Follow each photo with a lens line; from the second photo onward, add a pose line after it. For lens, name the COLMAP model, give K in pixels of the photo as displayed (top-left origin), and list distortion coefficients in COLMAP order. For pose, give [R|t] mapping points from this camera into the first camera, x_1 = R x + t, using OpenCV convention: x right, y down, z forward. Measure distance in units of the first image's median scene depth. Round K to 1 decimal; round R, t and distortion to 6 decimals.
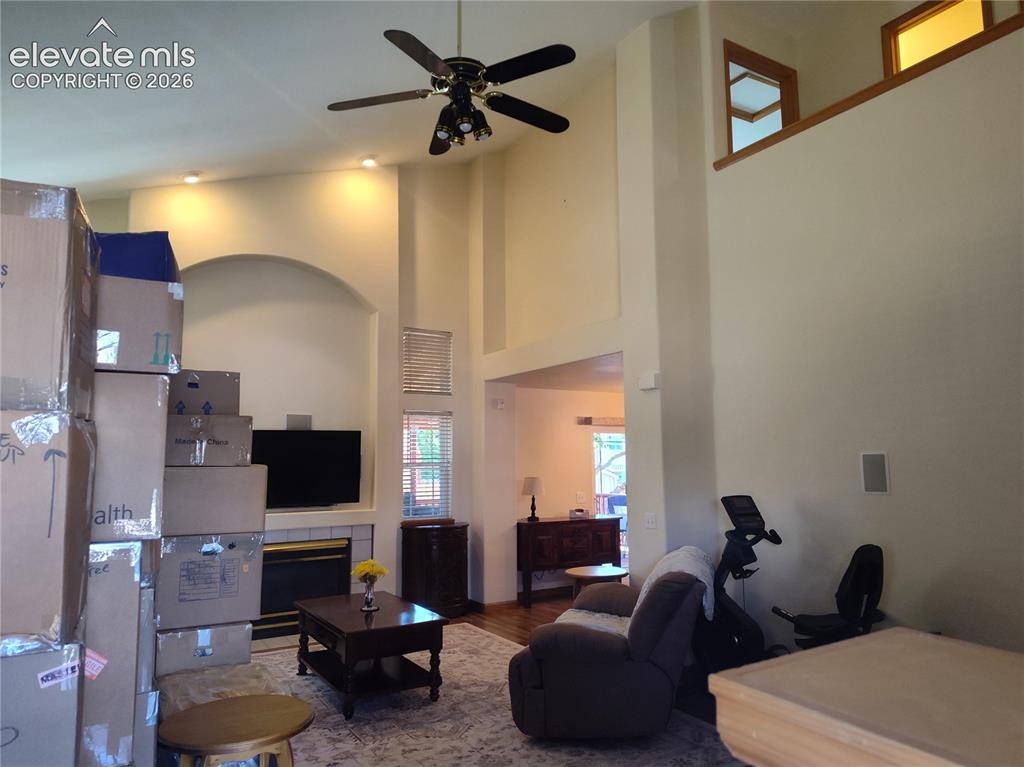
lens RADIAL K [[694.3, 0, 516.1], [0, 694.3, 393.1], [0, 0, 1]] dist [0.066394, -0.074569]
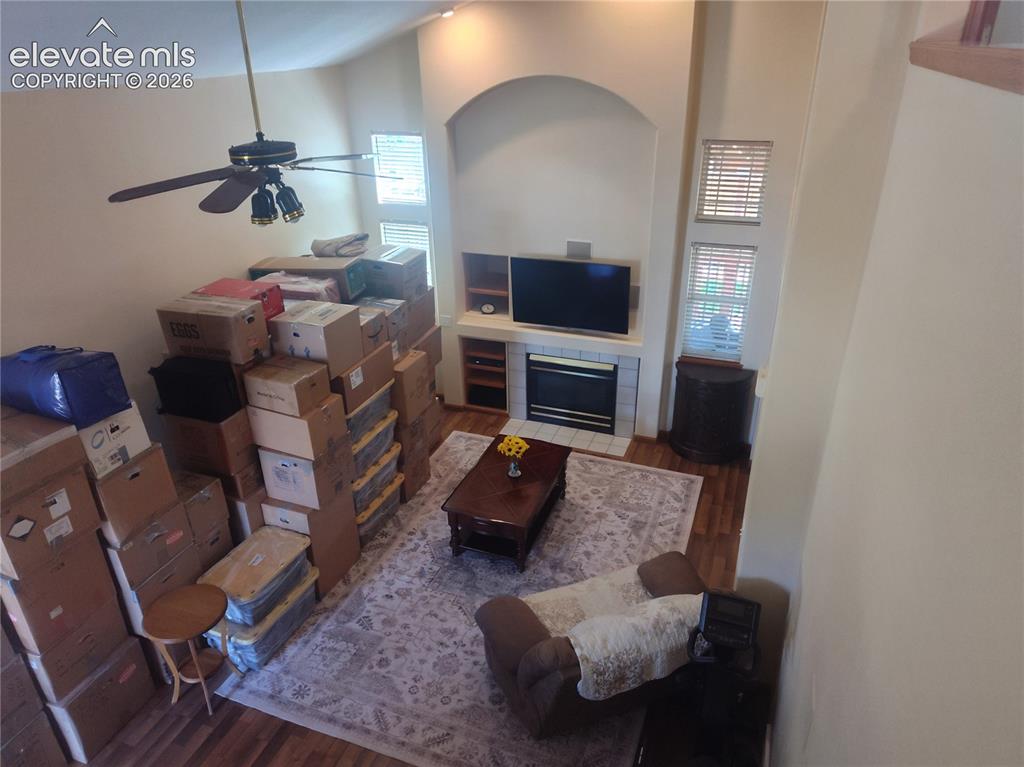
lens RADIAL K [[694.3, 0, 516.1], [0, 694.3, 393.1], [0, 0, 1]] dist [0.066394, -0.074569]
pose [[0.608711, 0.358139, -0.707960, 0.506647], [0.091813, 0.854528, 0.511226, -0.363476], [0.788062, -0.376189, 0.487279, 0.416292]]
